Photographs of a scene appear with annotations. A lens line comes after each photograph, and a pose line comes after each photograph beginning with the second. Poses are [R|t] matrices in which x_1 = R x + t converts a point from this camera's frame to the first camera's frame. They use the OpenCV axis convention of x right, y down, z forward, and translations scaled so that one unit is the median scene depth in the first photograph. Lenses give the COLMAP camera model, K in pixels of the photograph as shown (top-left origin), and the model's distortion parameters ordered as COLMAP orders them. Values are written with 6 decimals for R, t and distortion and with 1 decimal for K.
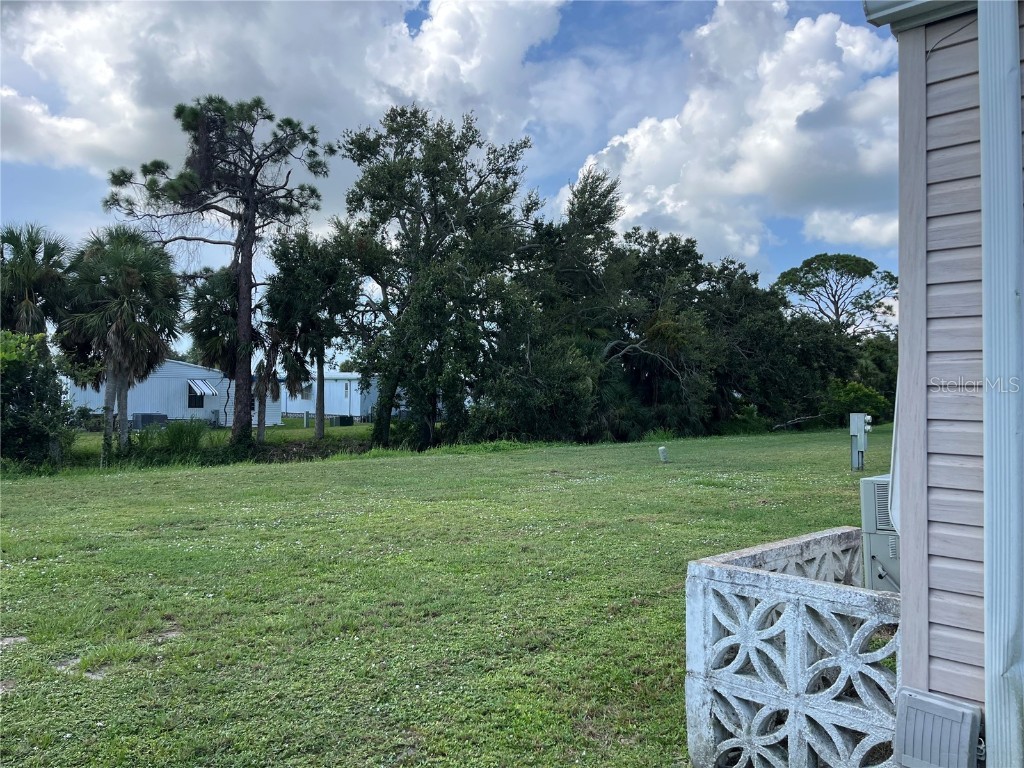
lens RADIAL K [[775.6, 0, 564.4], [0, 775.6, 396.2], [0, 0, 1]] dist [0.005649, 0.000502]
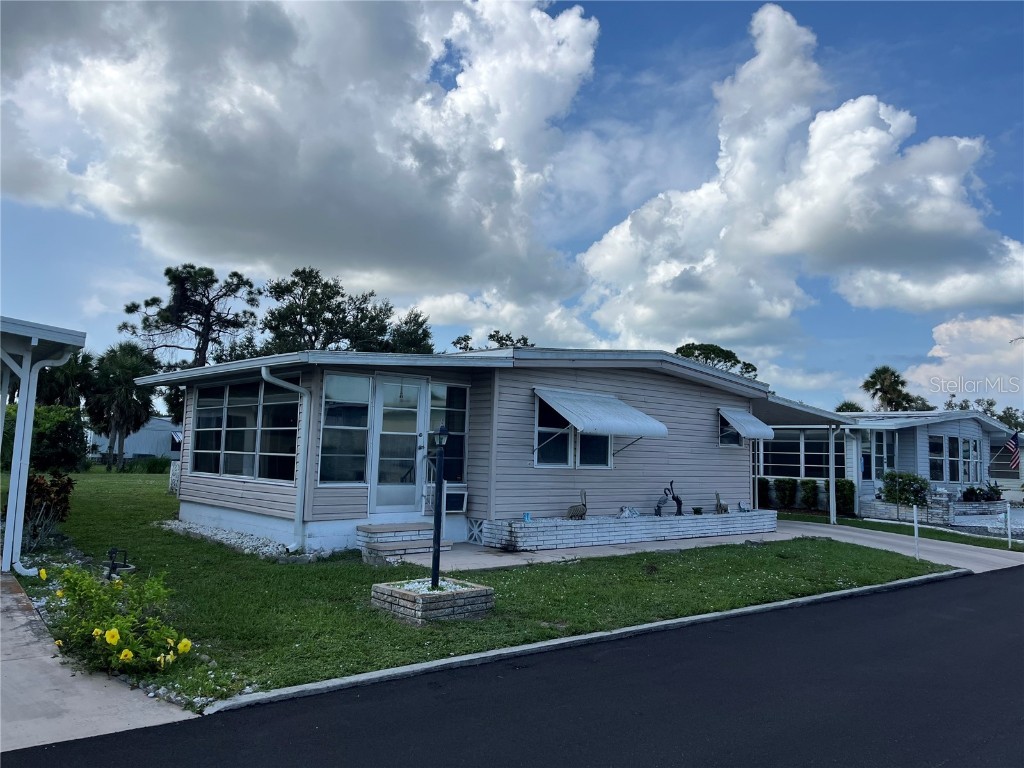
lens RADIAL K [[782.0, 0, 512.0], [0, 782.0, 384.0], [0, 0, 1]] dist [0.097623, -0.111484]
pose [[0.995401, 0.024753, -0.092543, 0.376326], [-0.033047, 0.995466, -0.089195, 0.001812], [0.089916, 0.091843, 0.991706, -0.560840]]
